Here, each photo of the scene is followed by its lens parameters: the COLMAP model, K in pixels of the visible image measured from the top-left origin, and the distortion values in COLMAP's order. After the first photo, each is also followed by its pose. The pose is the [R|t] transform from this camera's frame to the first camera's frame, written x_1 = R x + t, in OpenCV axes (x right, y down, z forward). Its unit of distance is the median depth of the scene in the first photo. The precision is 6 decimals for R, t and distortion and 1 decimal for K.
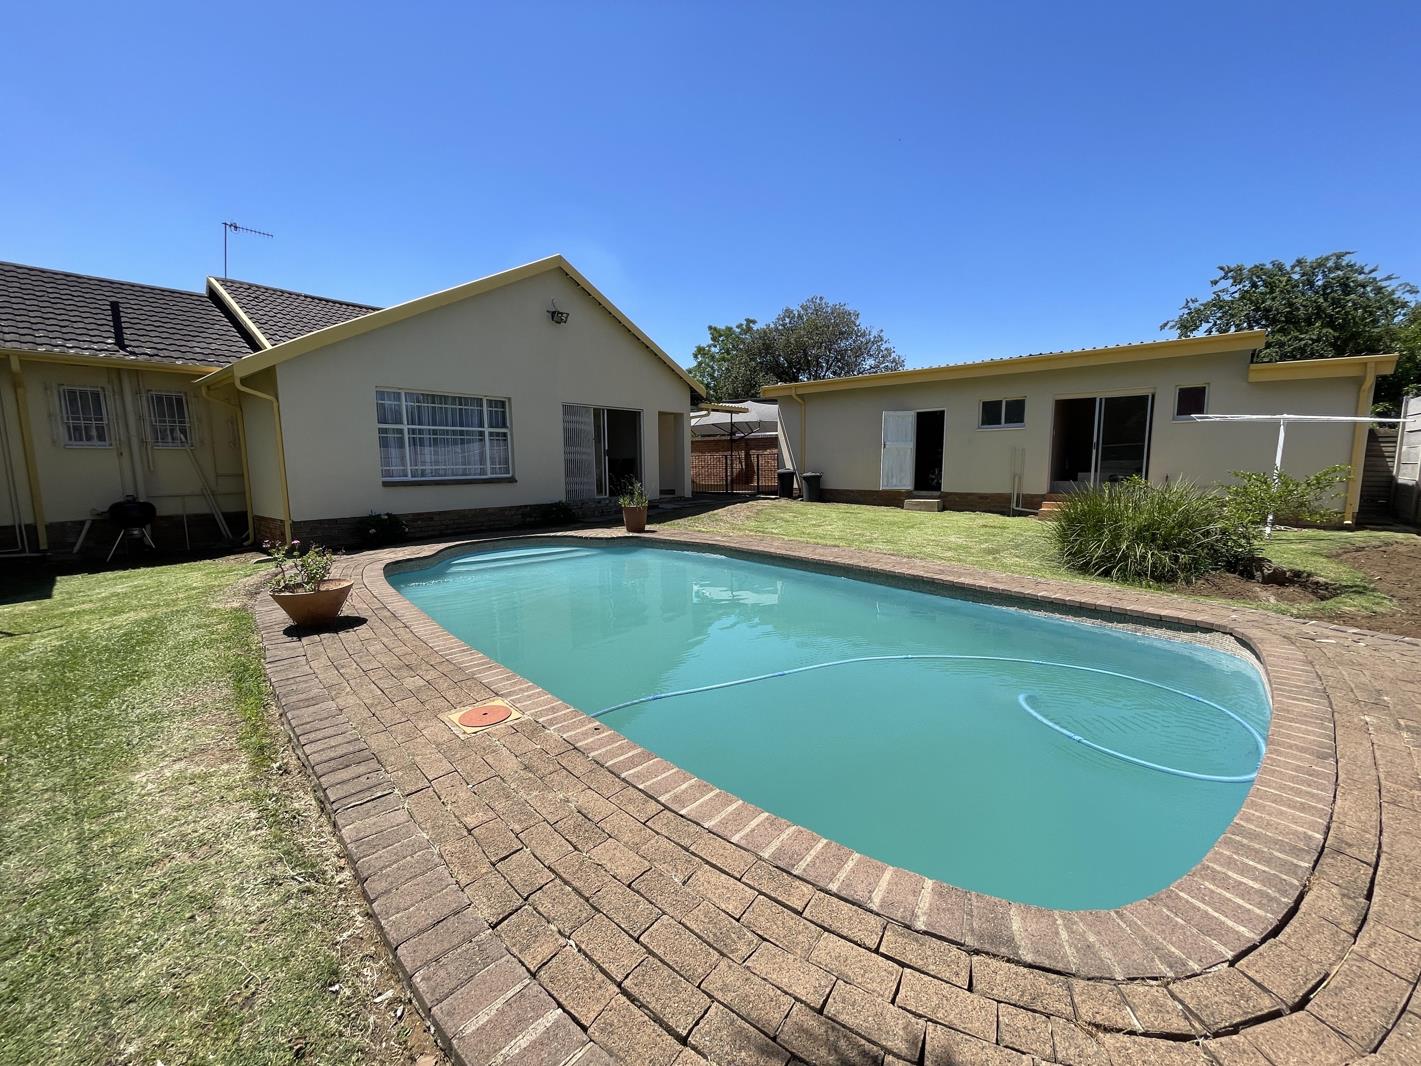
lens RADIAL K [[578.6, 0, 713.4], [0, 578.6, 525.3], [0, 0, 1]] dist [-0.001337, 0.000133]
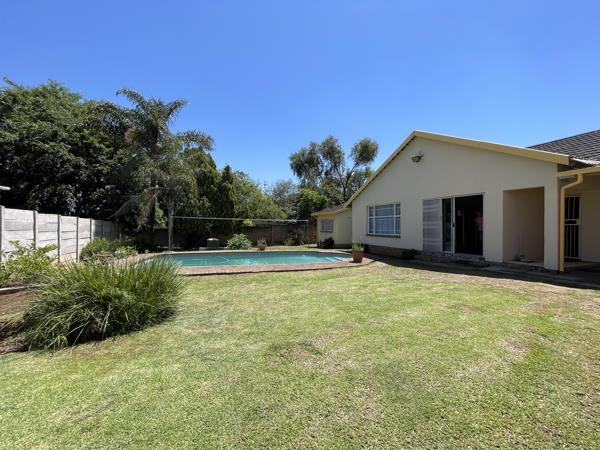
lens RADIAL K [[244.3, 0, 299.9], [0, 244.3, 227.7], [0, 0, 1]] dist [-0.001337, 0.000133]
pose [[-0.469383, 0.001134, -0.882994, 0.647869], [-0.116270, 0.991212, 0.063080, -0.119983], [0.875306, 0.132275, -0.465126, 1.015218]]
